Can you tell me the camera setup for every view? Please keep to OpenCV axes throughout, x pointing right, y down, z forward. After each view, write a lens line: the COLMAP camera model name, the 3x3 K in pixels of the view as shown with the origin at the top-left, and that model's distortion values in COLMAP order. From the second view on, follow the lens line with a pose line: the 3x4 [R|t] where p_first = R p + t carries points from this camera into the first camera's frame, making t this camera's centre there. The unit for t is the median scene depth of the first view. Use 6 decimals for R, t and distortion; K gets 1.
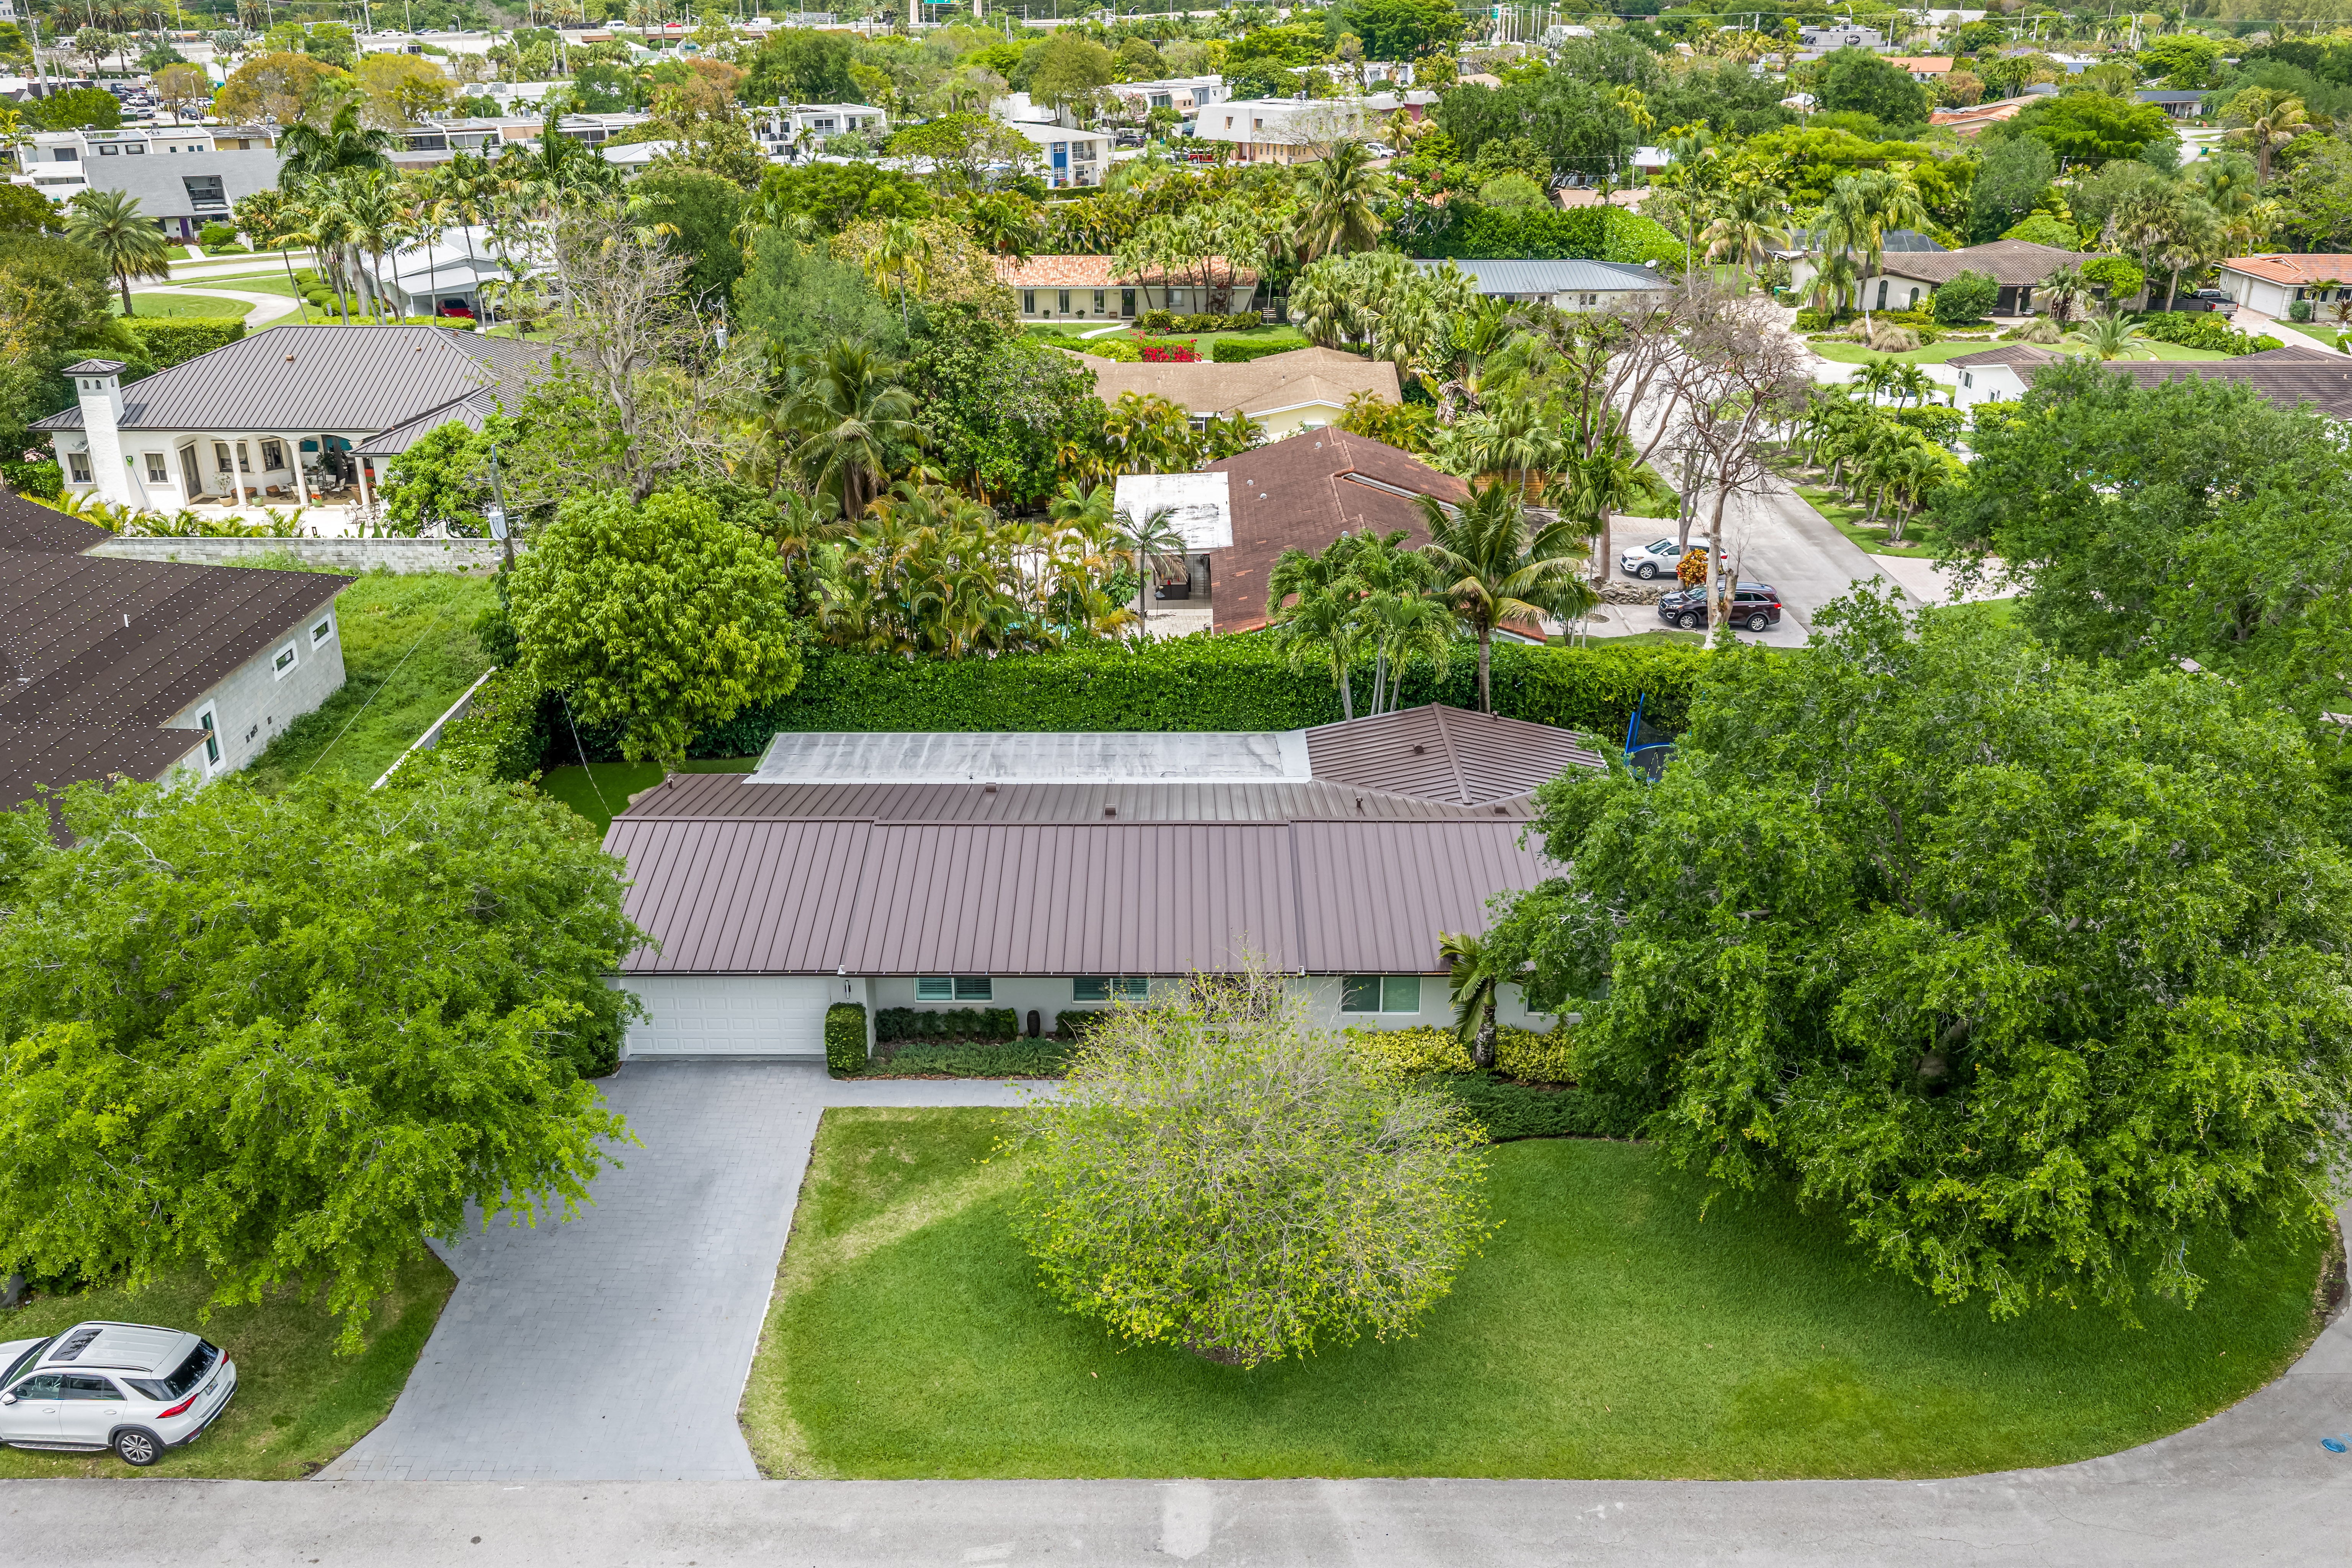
lens RADIAL K [[1978.6, 0, 1192.9], [0, 1978.6, 749.6], [0, 0, 1]] dist [0.021875, -0.035289]
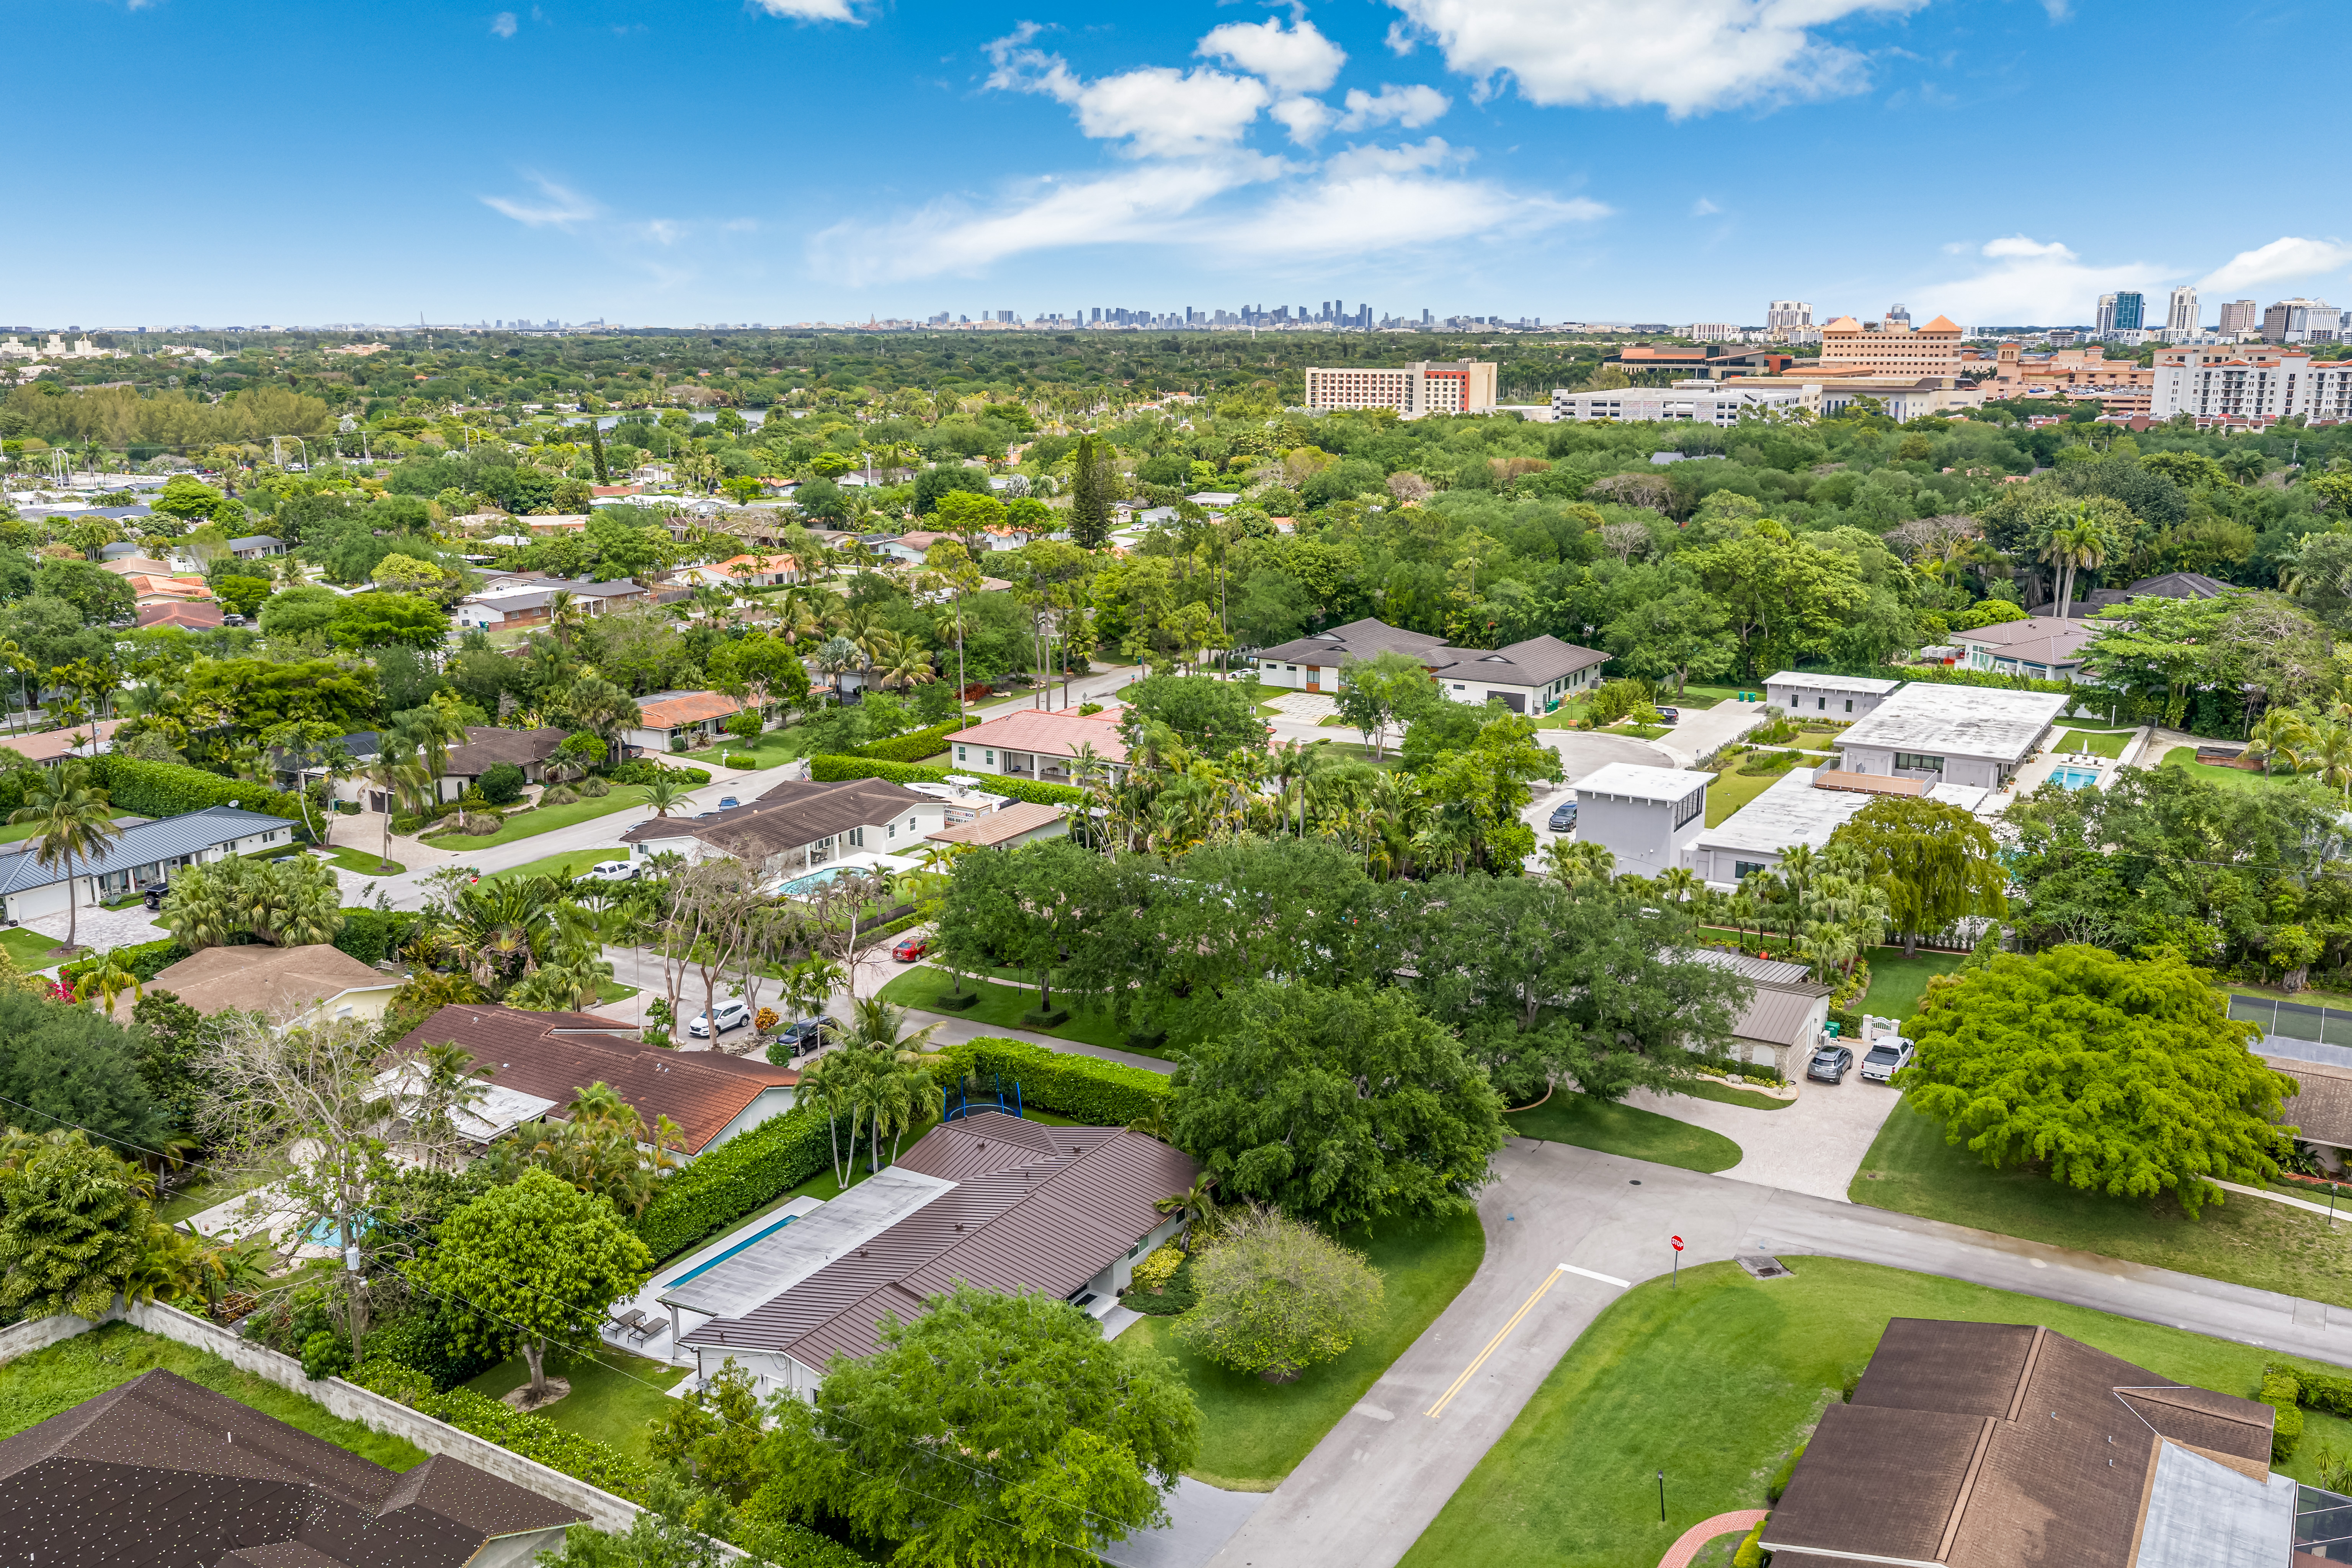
lens RADIAL K [[1978.6, 0, 1192.9], [0, 1978.6, 749.6], [0, 0, 1]] dist [0.021875, -0.035289]
pose [[0.503903, -0.183308, 0.844085, -0.770337], [0.316899, 0.948311, 0.016759, -0.192649], [-0.803528, 0.259045, 0.535947, -0.140160]]
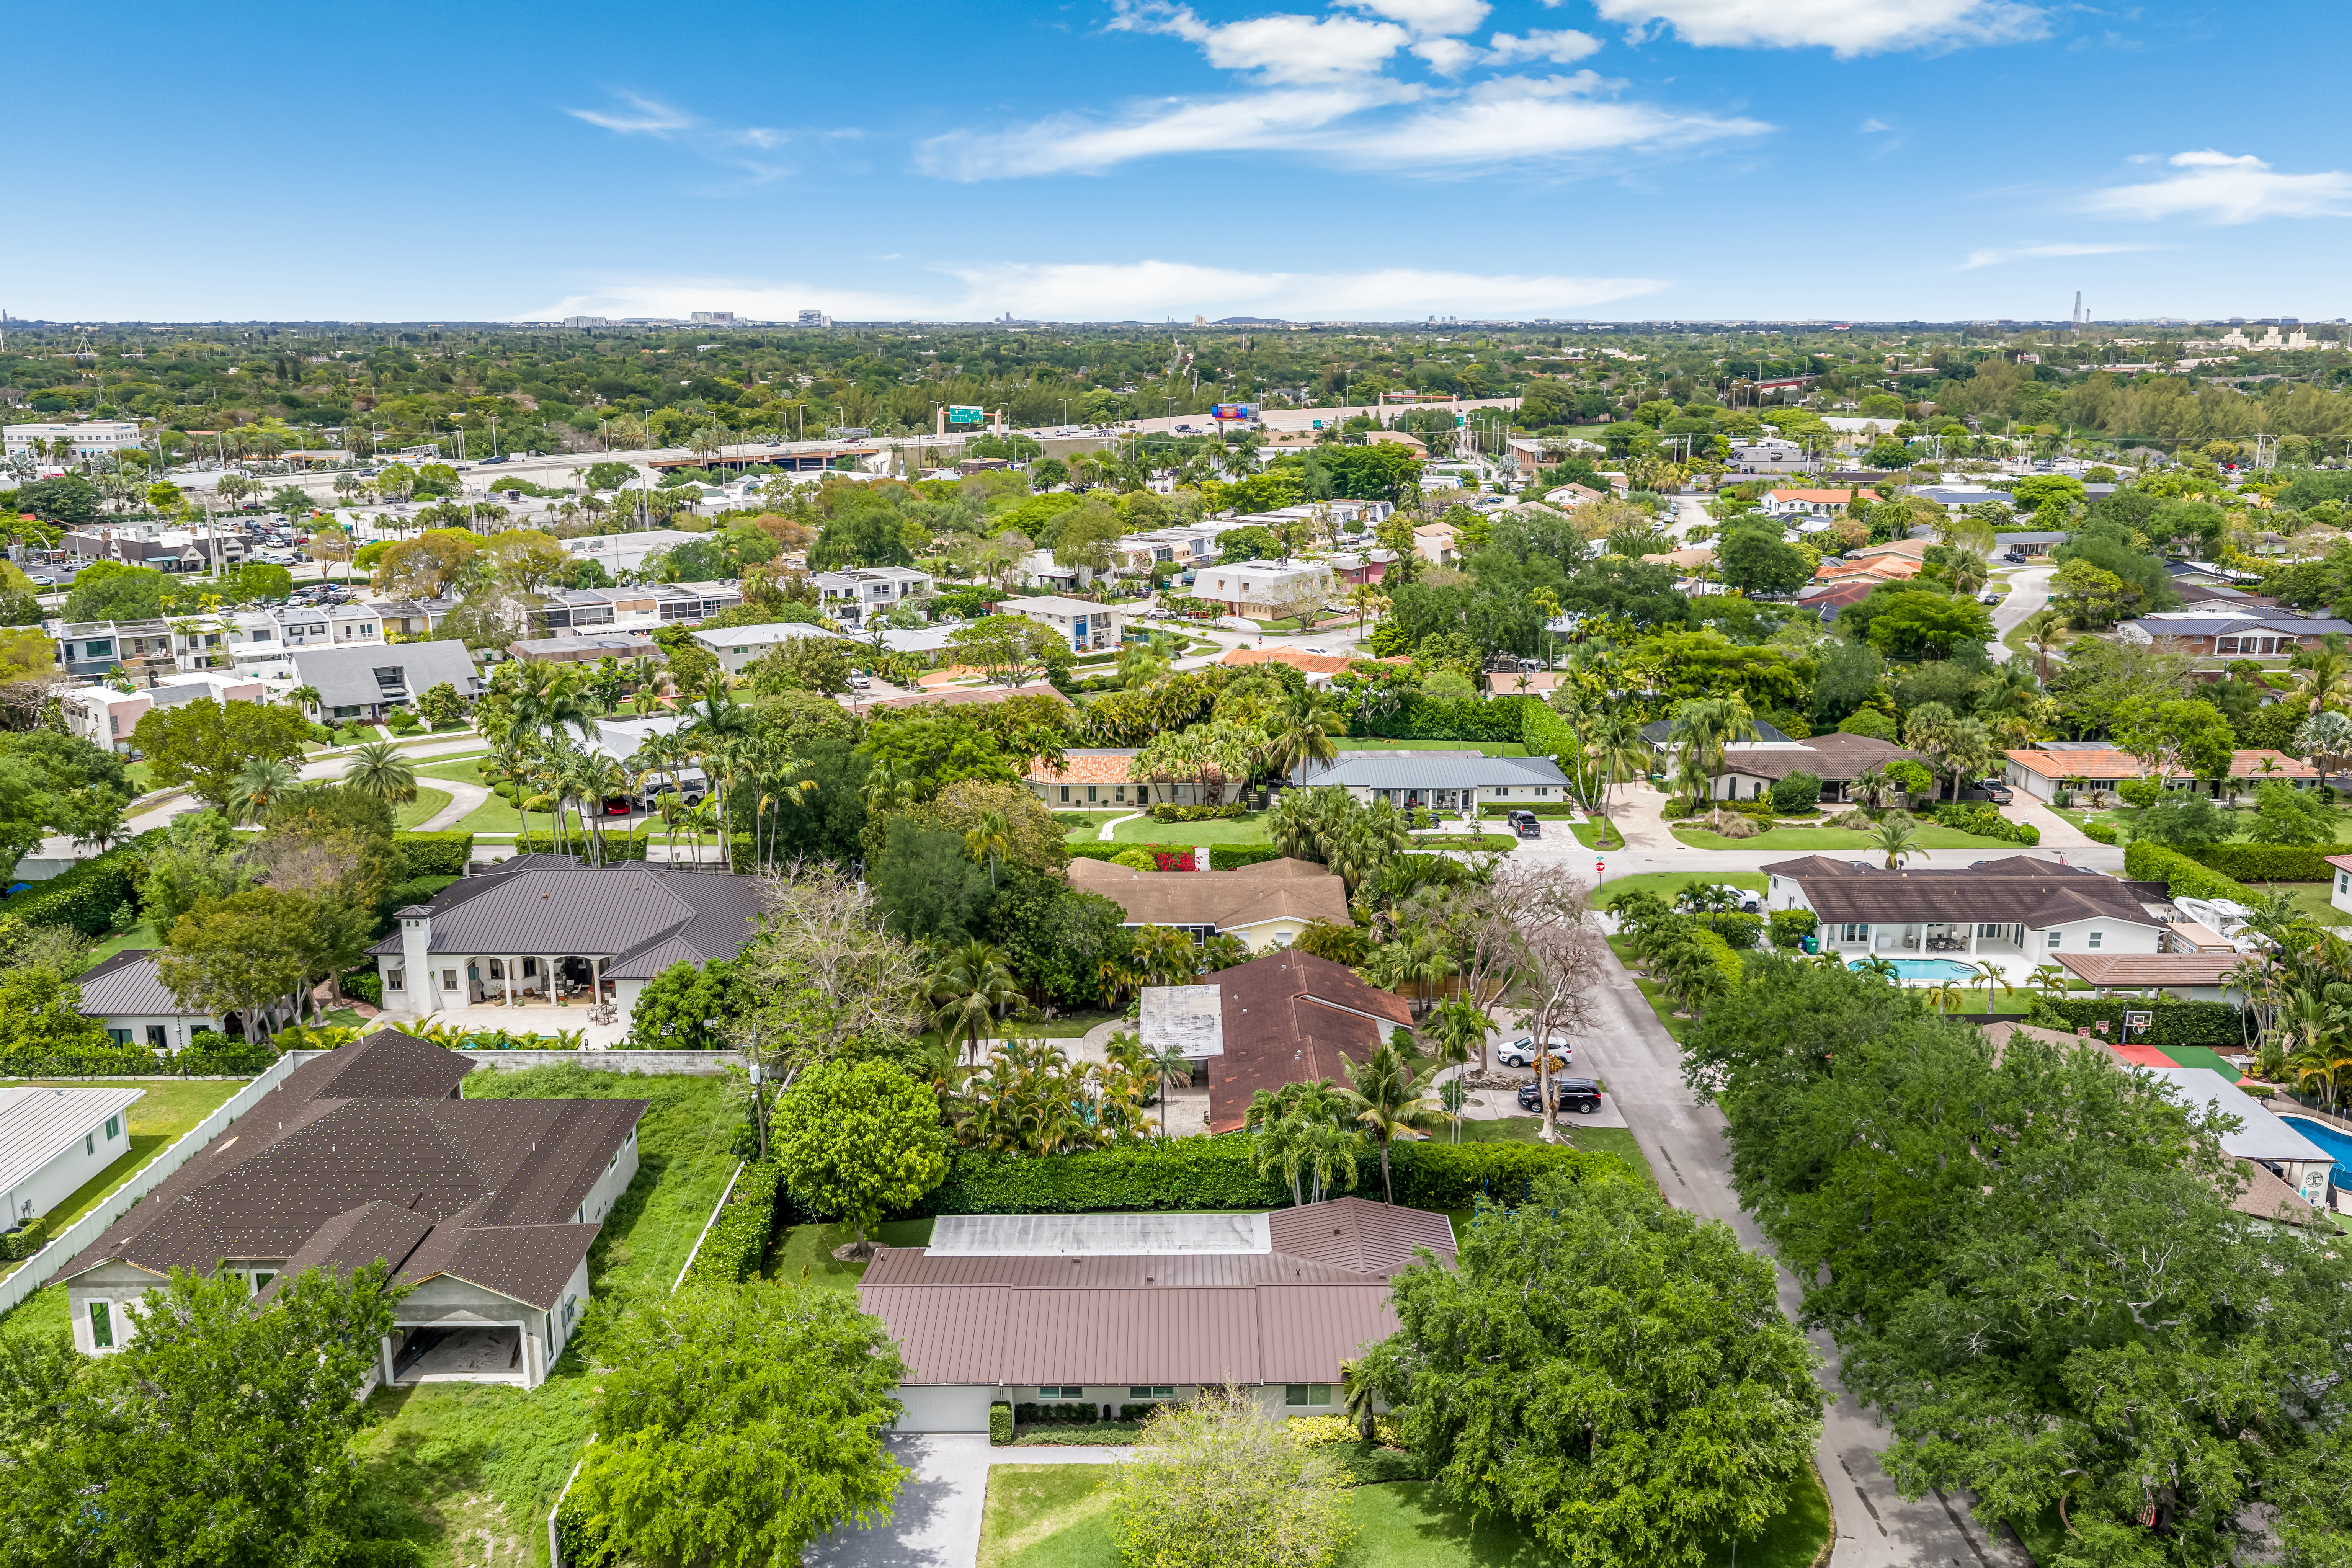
lens RADIAL K [[1978.6, 0, 1192.9], [0, 1978.6, 749.6], [0, 0, 1]] dist [0.021875, -0.035289]
pose [[0.999994, -0.003012, 0.001971, -0.003953], [0.003287, 0.987348, -0.158532, -0.082456], [-0.001468, 0.158538, 0.987352, -0.416944]]
